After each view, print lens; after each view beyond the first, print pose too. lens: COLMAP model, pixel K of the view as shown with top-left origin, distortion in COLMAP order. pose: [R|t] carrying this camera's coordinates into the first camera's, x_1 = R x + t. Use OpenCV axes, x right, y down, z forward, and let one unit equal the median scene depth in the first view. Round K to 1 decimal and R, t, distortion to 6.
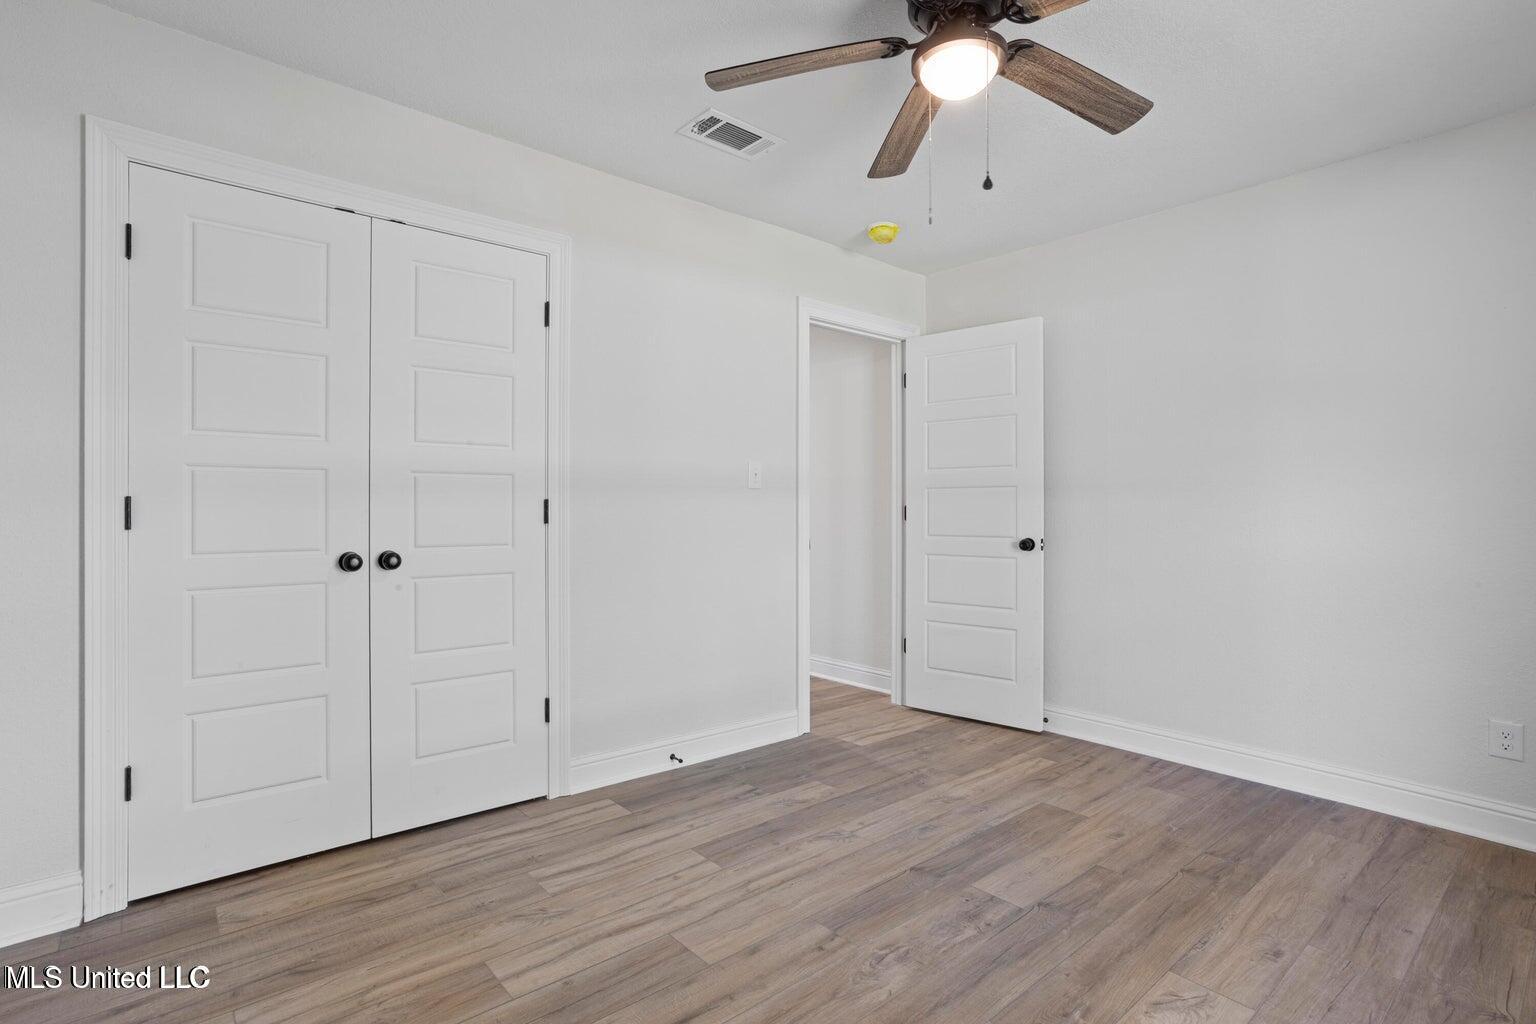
lens RADIAL K [[740.9, 0, 766.3], [0, 740.9, 505.2], [0, 0, 1]] dist [-0.035823, 0.018722]
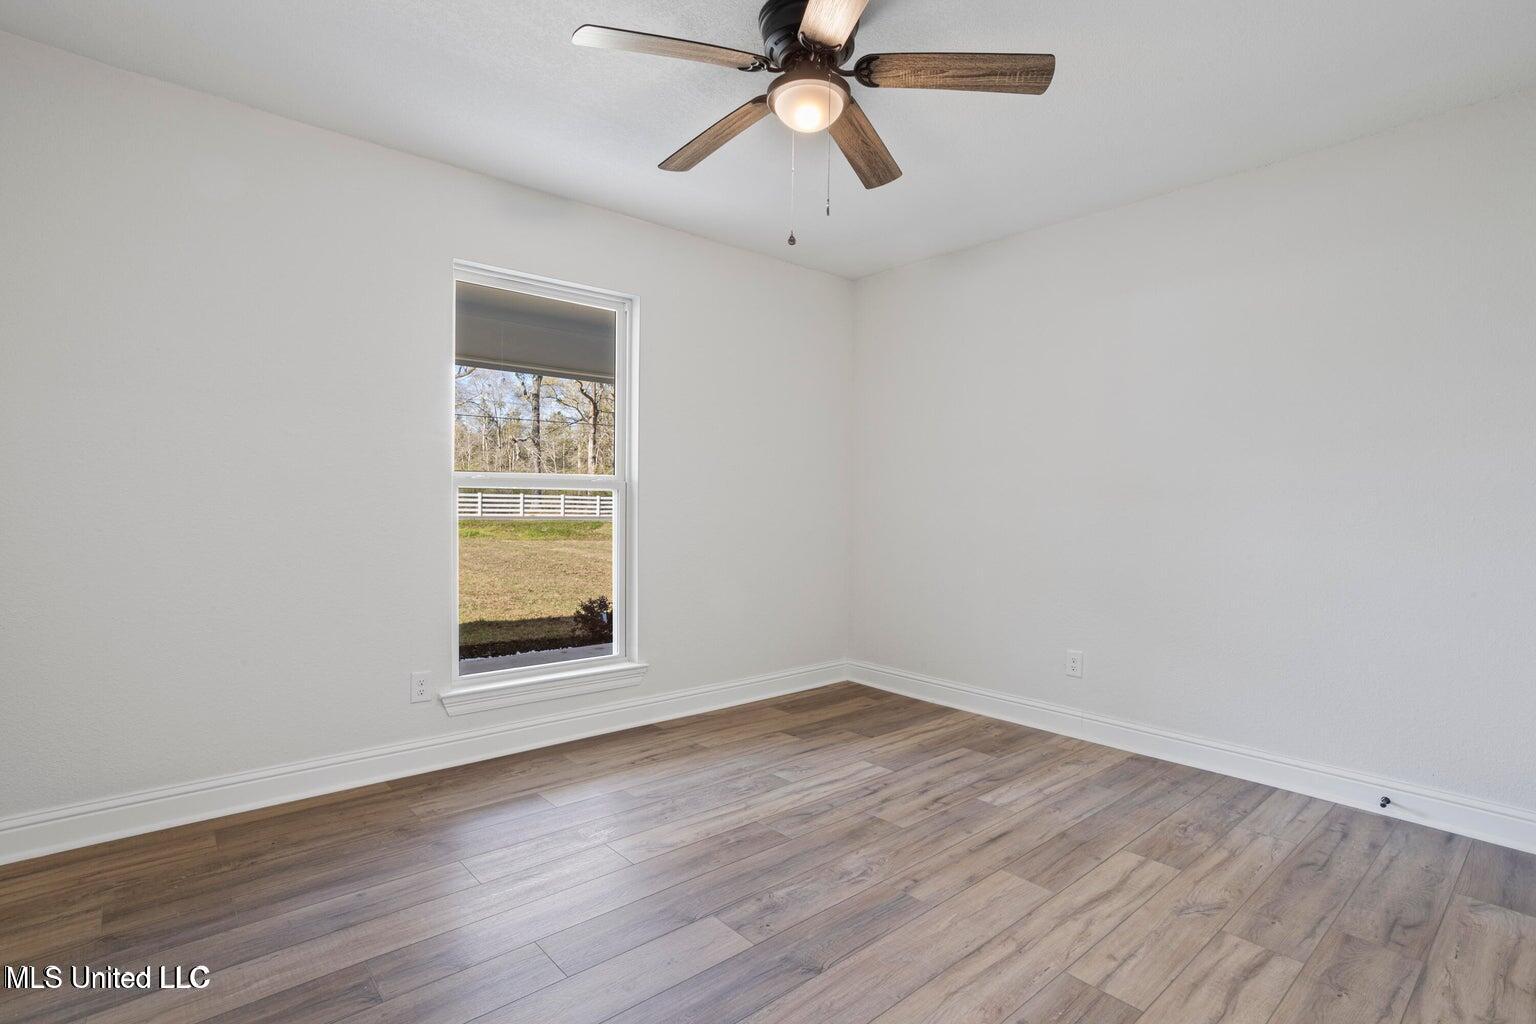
lens RADIAL K [[740.9, 0, 769.8], [0, 740.9, 513.1], [0, 0, 1]] dist [-0.035823, 0.018722]
pose [[-0.999813, -0.014205, -0.013104, 0.298878], [-0.014331, 0.999851, 0.009592, 0.015141], [0.012966, 0.009778, -0.999868, 1.964756]]
